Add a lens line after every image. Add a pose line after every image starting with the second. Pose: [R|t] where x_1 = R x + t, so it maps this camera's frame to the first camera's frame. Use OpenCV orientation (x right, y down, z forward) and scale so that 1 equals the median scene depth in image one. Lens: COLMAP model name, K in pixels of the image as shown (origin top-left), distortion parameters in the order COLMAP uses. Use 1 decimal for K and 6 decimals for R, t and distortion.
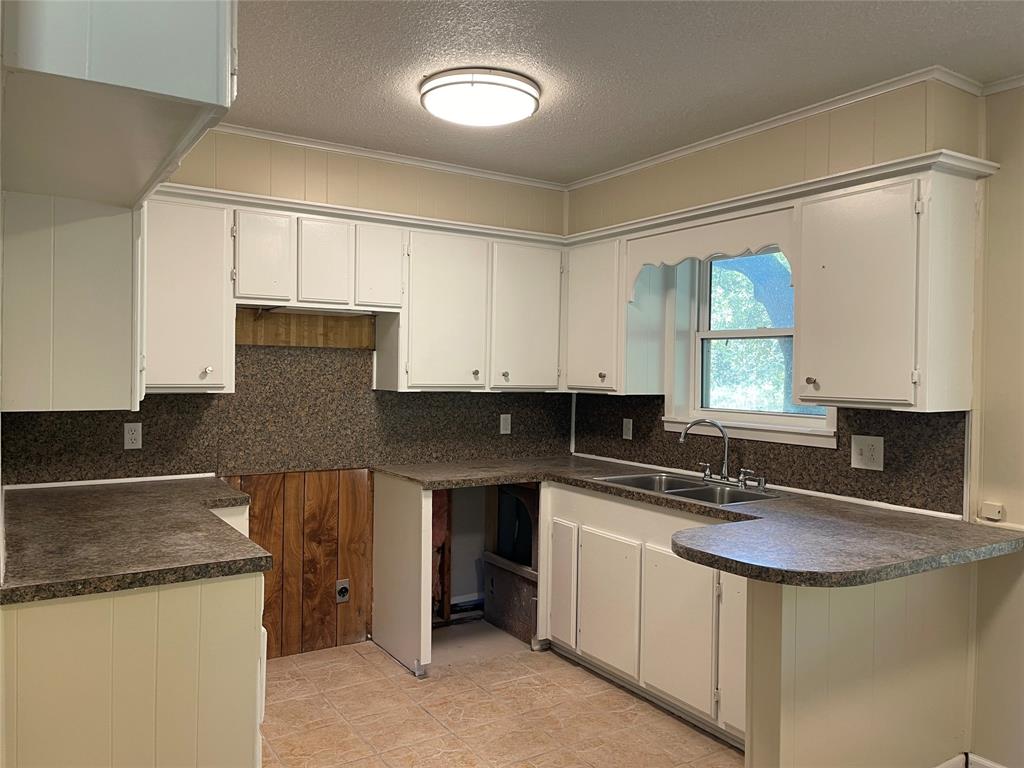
lens RADIAL K [[775.1, 0, 511.4], [0, 775.1, 378.0], [0, 0, 1]] dist [0.070983, -0.059569]
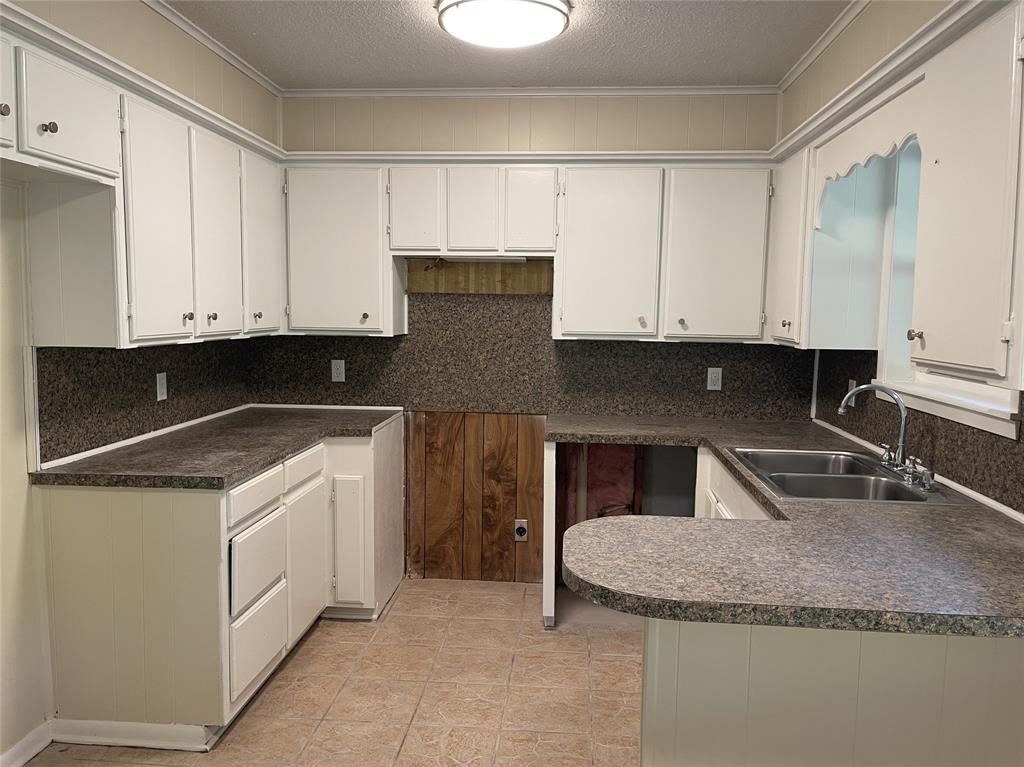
lens RADIAL K [[775.1, 0, 490.8], [0, 775.1, 382.0], [0, 0, 1]] dist [0.070983, -0.059569]
pose [[0.799141, 0.055264, -0.598598, 0.369810], [-0.009657, 0.996817, 0.079136, -0.004625], [0.601066, -0.057460, 0.797131, 0.173623]]
